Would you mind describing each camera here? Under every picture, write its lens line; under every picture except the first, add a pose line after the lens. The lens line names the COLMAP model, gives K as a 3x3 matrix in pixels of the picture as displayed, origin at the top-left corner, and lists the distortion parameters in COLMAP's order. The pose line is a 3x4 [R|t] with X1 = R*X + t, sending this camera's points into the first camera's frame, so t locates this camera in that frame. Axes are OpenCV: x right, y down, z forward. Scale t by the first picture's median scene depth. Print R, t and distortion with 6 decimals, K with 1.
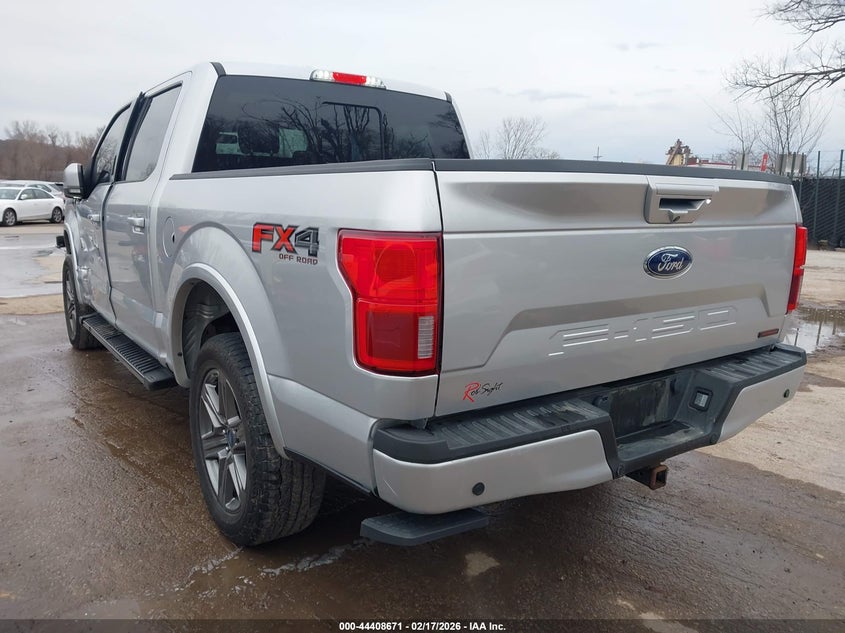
lens RADIAL K [[646.9, 0, 422.7], [0, 646.9, 320.9], [0, 0, 1]] dist [0.110980, 0.000077]
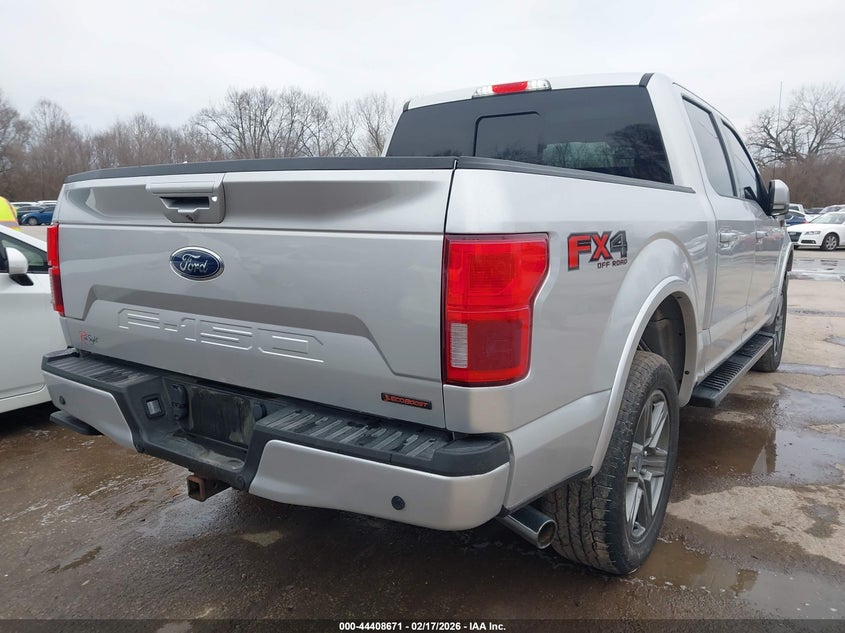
lens RADIAL K [[649.7, 0, 422.5], [0, 649.7, 316.5], [0, 0, 1]] dist [-0.048195, -0.001577]
pose [[0.368354, 0.136511, -0.919609, 0.814144], [-0.170399, 0.982318, 0.077566, -0.084462], [0.913936, 0.128128, 0.385102, 0.565759]]
